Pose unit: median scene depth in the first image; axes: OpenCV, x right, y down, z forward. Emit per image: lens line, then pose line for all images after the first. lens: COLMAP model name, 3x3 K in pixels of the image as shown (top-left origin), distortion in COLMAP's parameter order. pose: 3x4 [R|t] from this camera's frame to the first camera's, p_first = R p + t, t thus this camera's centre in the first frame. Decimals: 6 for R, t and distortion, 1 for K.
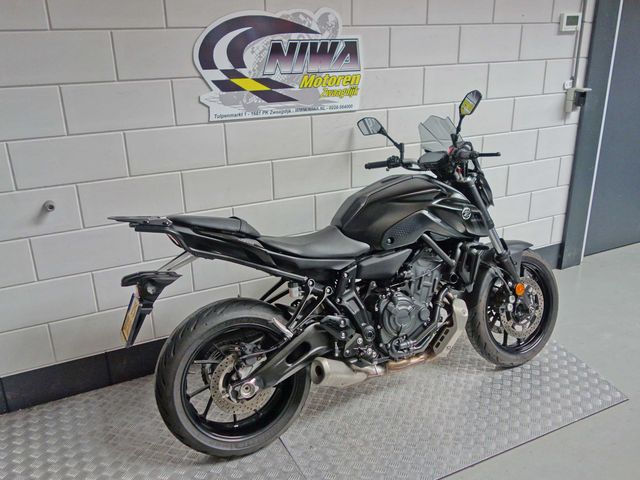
lens RADIAL K [[563.8, 0, 316.8], [0, 563.8, 238.4], [0, 0, 1]] dist [-0.002324, 0.002164]
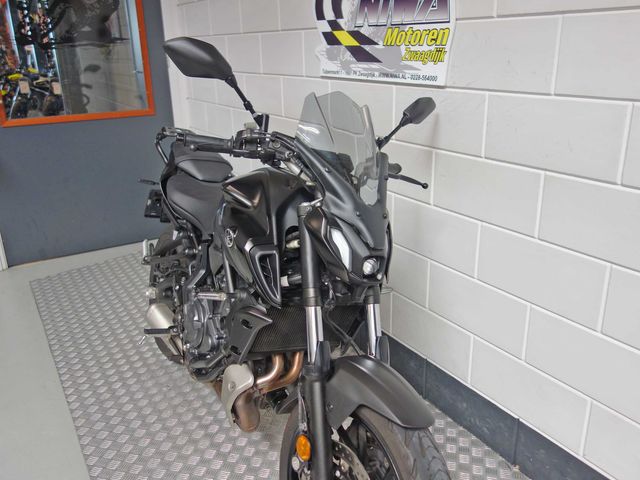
lens RADIAL K [[563.8, 0, 319.8], [0, 563.8, 240.4], [0, 0, 1]] dist [-0.002324, 0.002164]
pose [[0.094975, 0.345405, -0.933635, 0.773401], [-0.320237, 0.898623, 0.299876, -0.235337], [0.942565, 0.270504, 0.195958, 0.857571]]
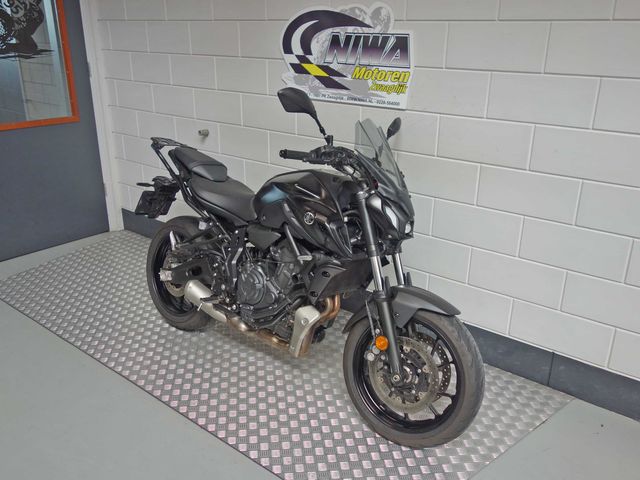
lens RADIAL K [[563.8, 0, 318.0], [0, 563.8, 241.7], [0, 0, 1]] dist [-0.002324, 0.002164]
pose [[0.427421, 0.341647, -0.837012, 0.960528], [-0.325807, 0.921842, 0.209899, -0.187876], [0.843304, 0.182989, 0.505326, 0.471144]]
